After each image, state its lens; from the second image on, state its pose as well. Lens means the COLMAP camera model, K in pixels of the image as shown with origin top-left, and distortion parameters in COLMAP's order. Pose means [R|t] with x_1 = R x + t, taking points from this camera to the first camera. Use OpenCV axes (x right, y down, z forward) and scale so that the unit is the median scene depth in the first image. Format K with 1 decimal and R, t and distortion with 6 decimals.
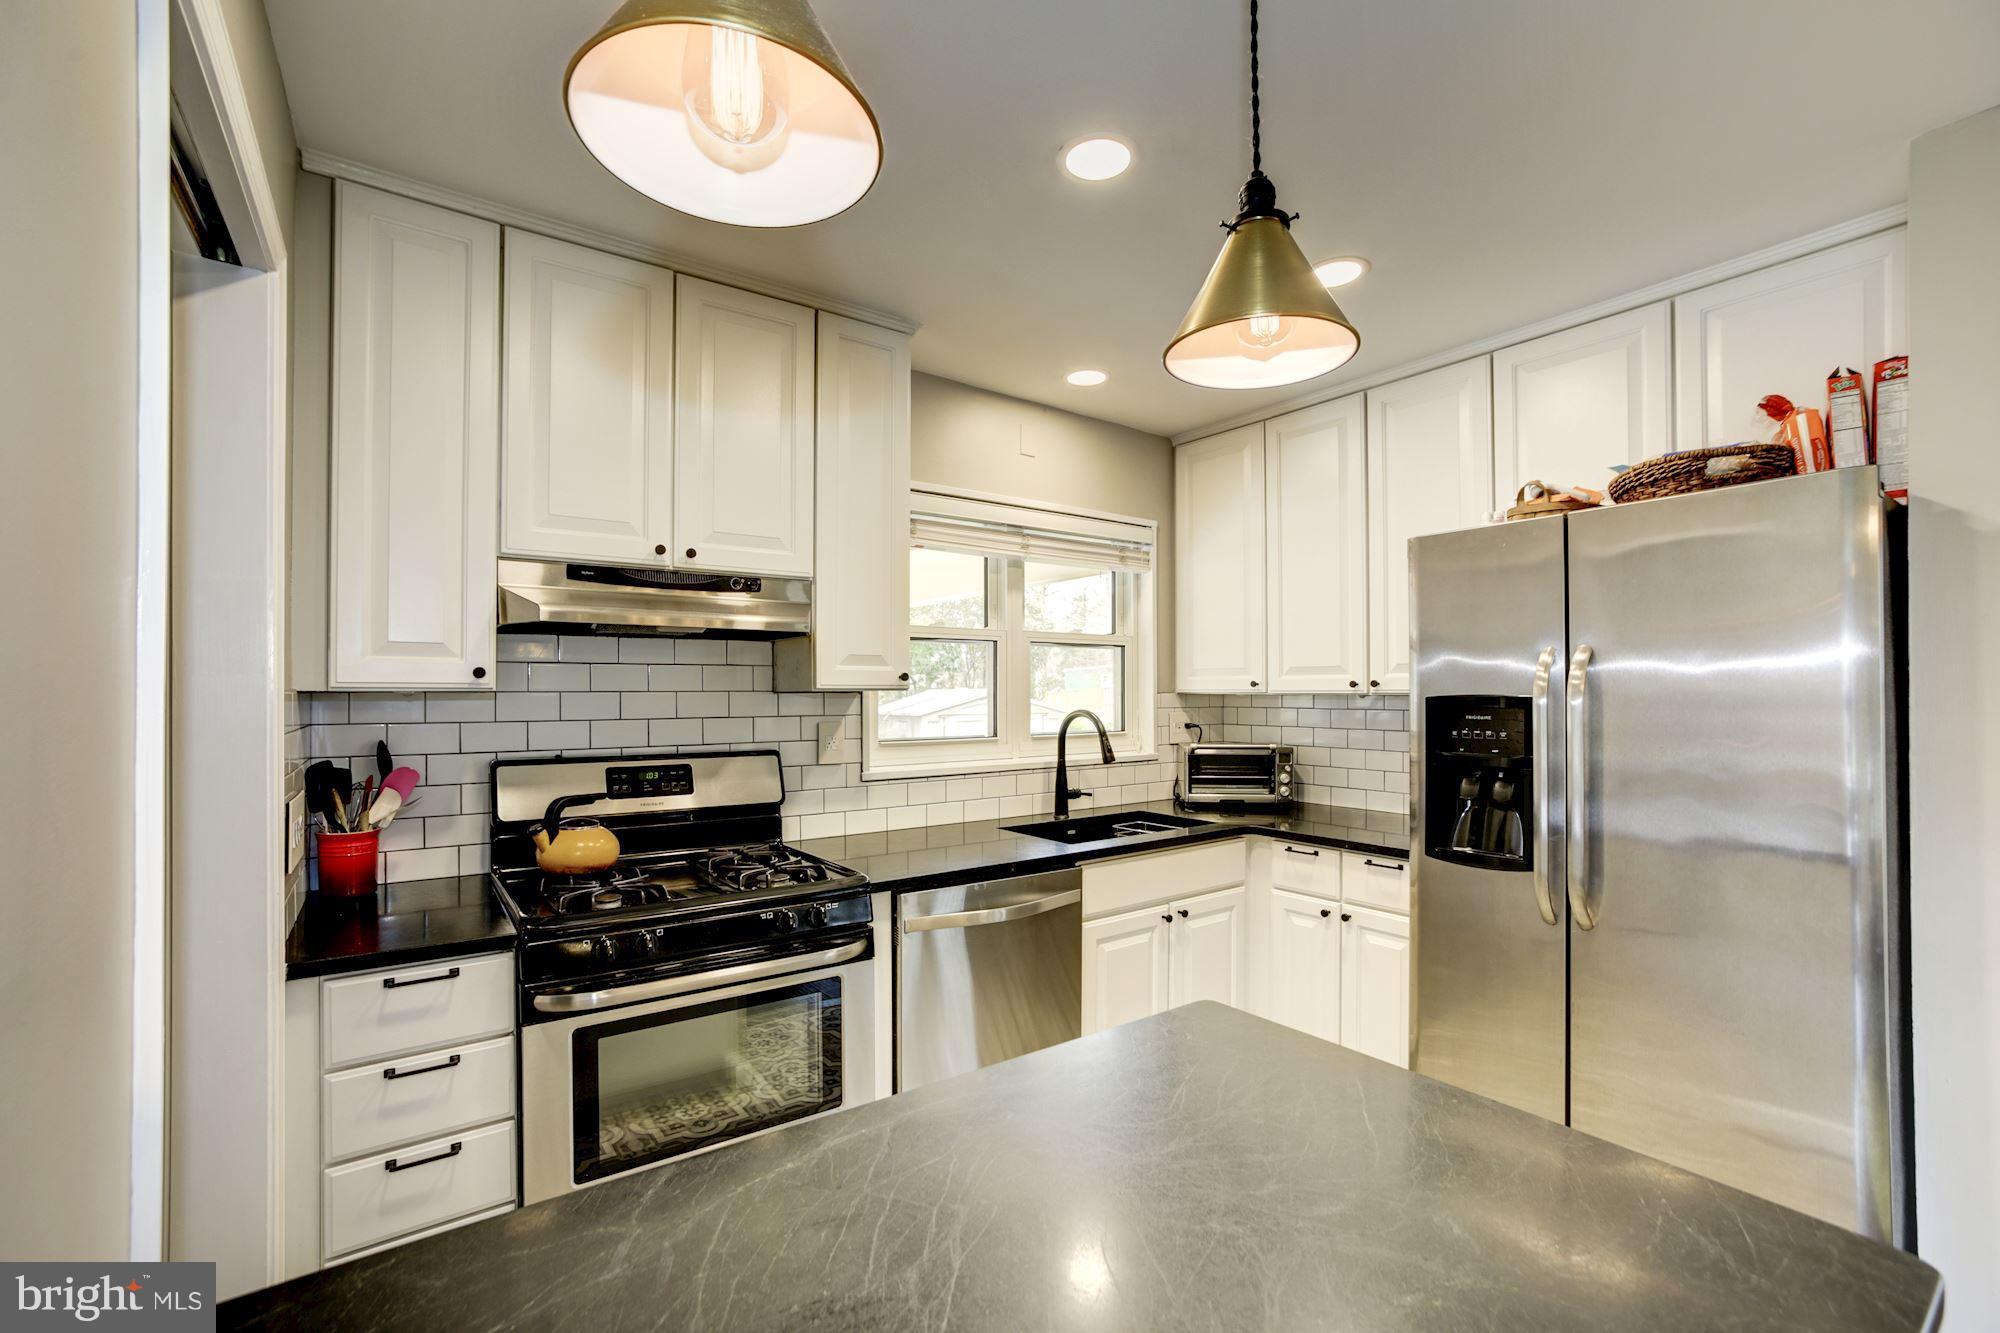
lens RADIAL K [[860.7, 0, 1019.0], [0, 860.7, 692.1], [0, 0, 1]] dist [-0.028159, 0.003813]
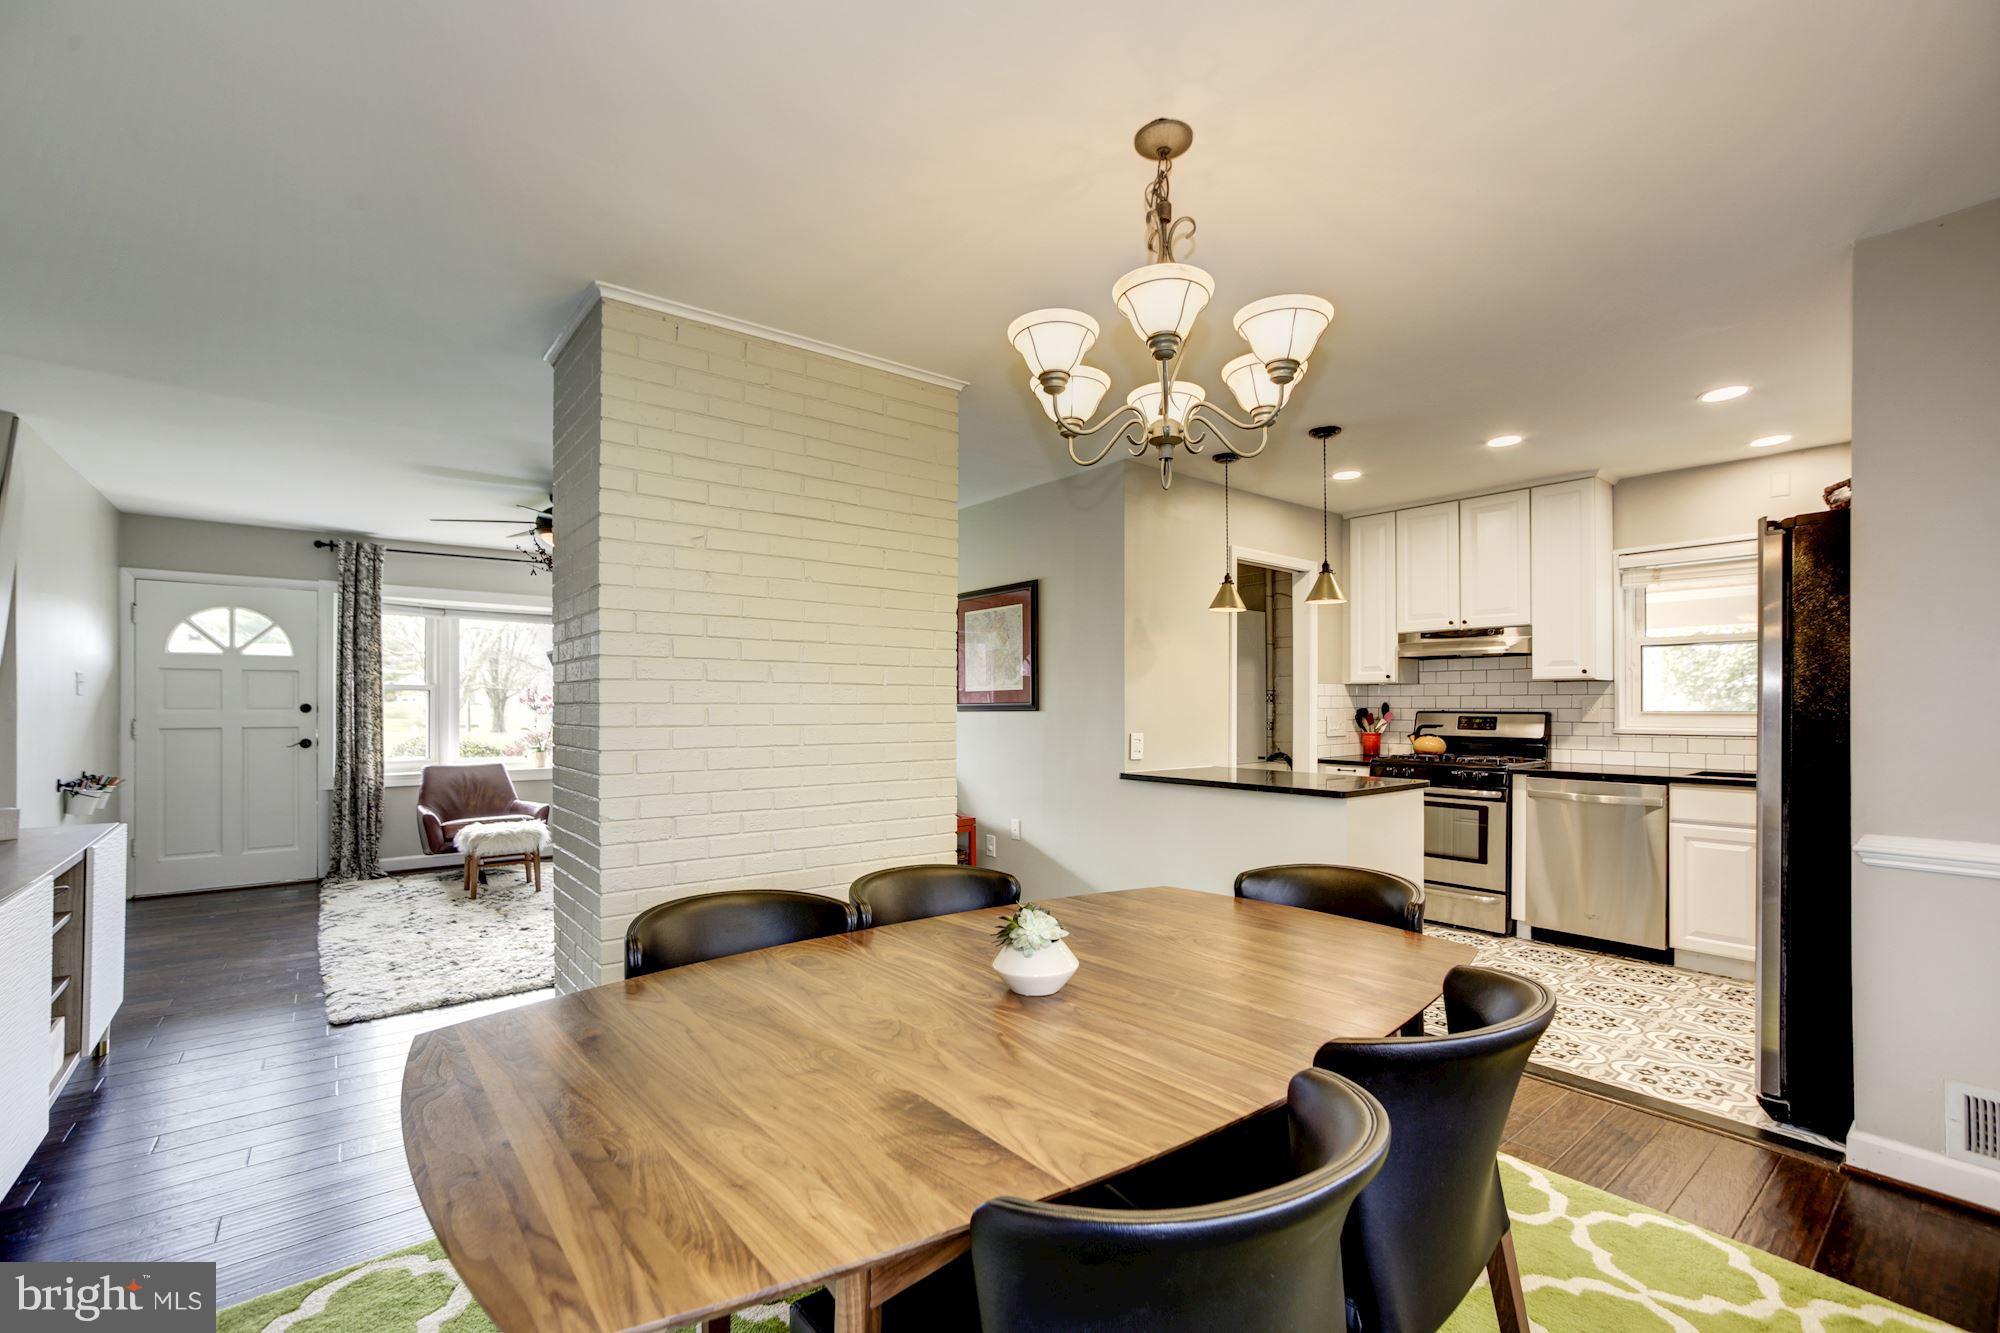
lens RADIAL K [[860.7, 0, 1035.7], [0, 860.7, 711.5], [0, 0, 1]] dist [-0.028159, 0.003813]
pose [[0.082199, 0.008826, -0.996577, 1.640599], [0.003919, 0.999950, 0.009179, 0.048516], [0.996608, -0.004660, 0.082161, -0.310489]]
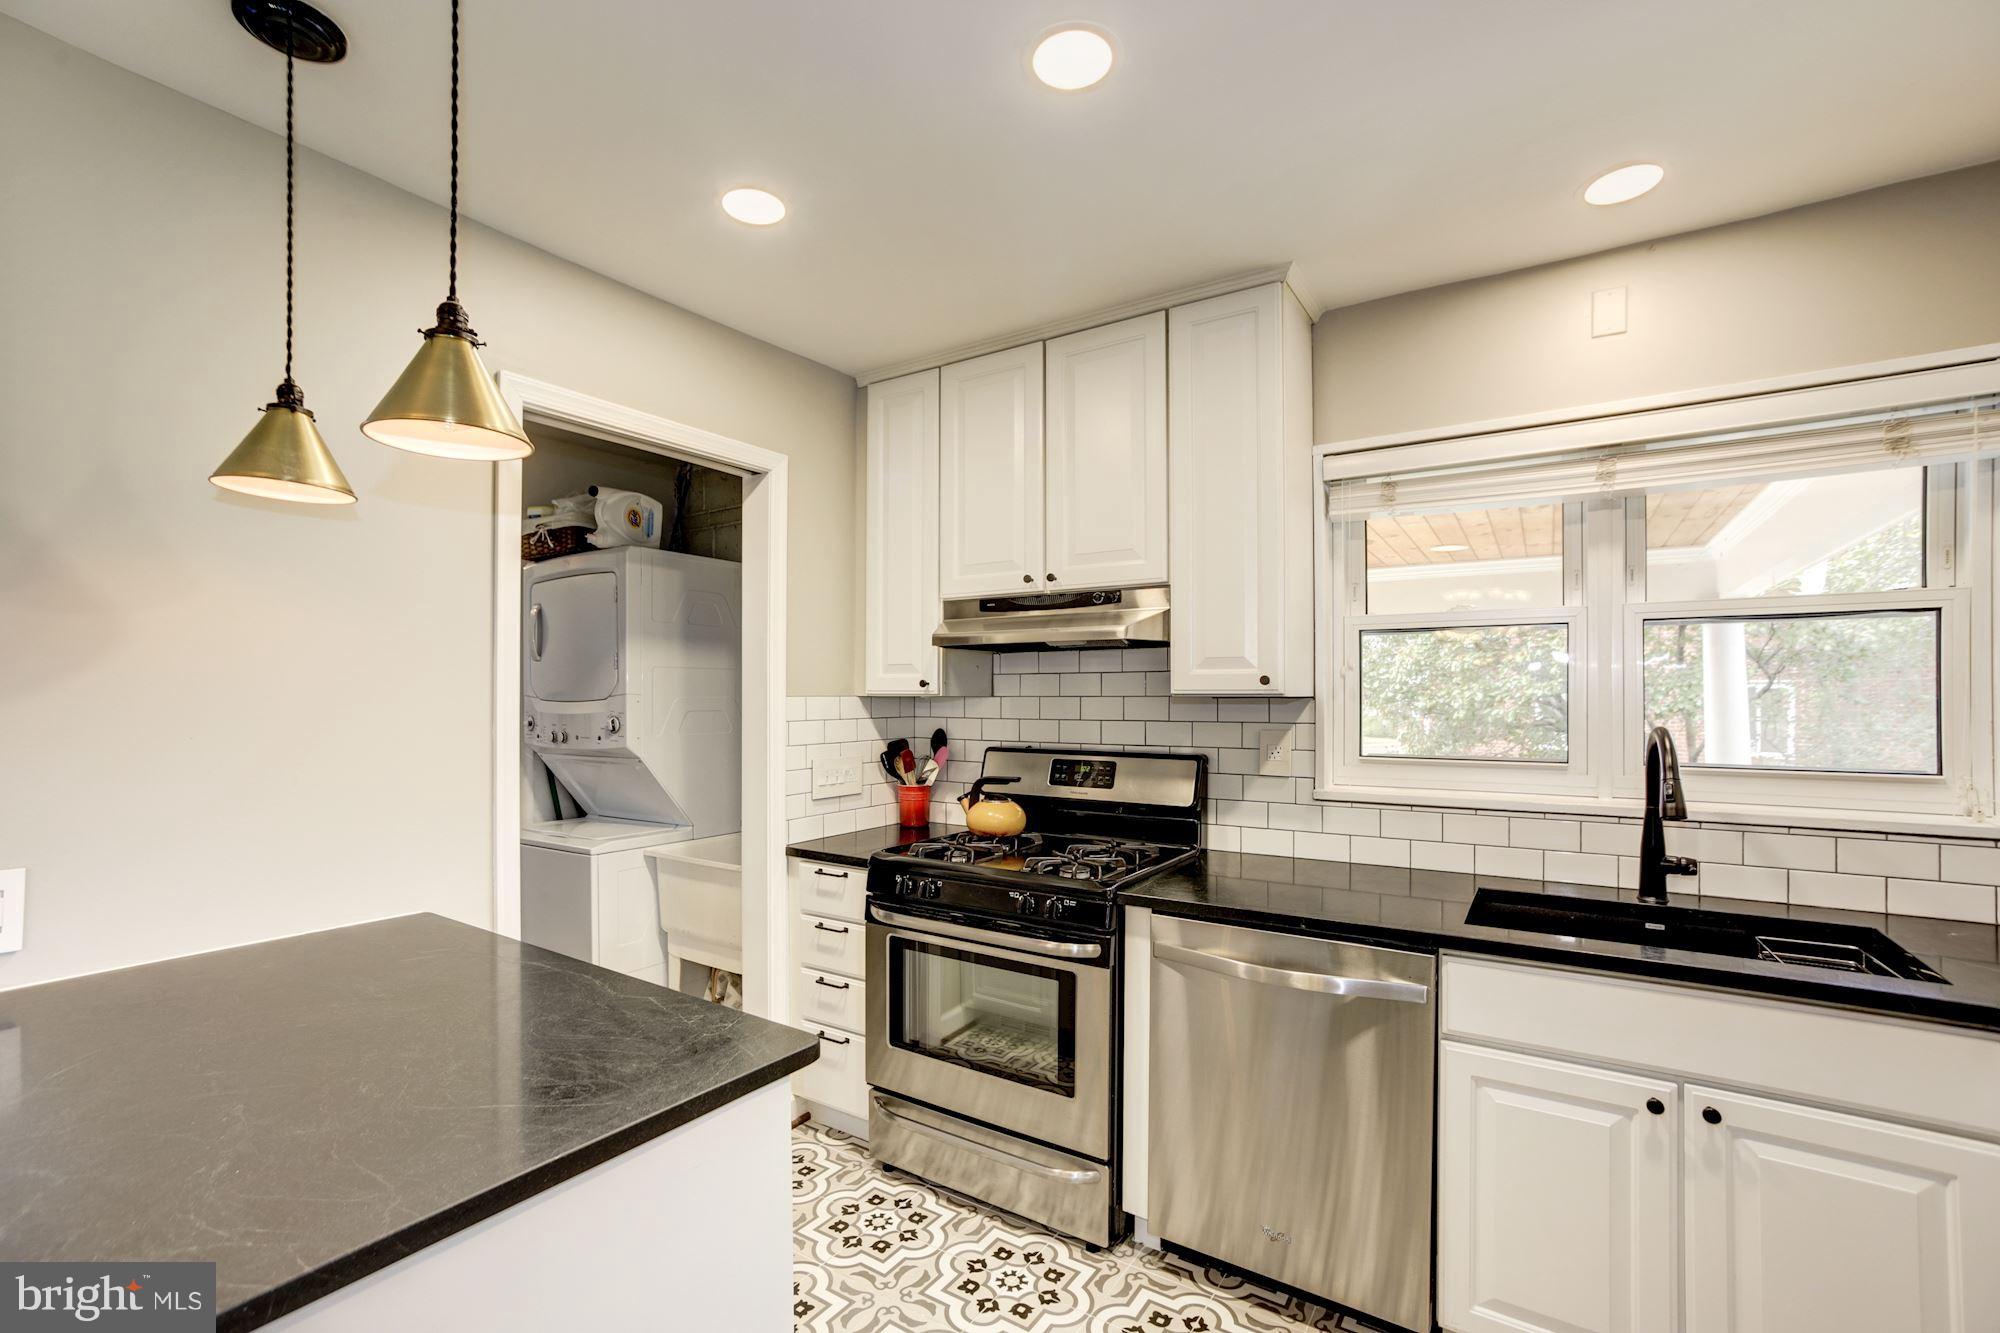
lens RADIAL K [[860.7, 0, 1001.3], [0, 860.7, 699.7], [0, 0, 1]] dist [-0.028159, 0.003813]
pose [[0.351273, 0.005883, -0.936255, 0.617816], [0.000068, 0.999980, 0.006309, -0.003536], [0.936273, -0.002280, 0.351265, 0.473666]]
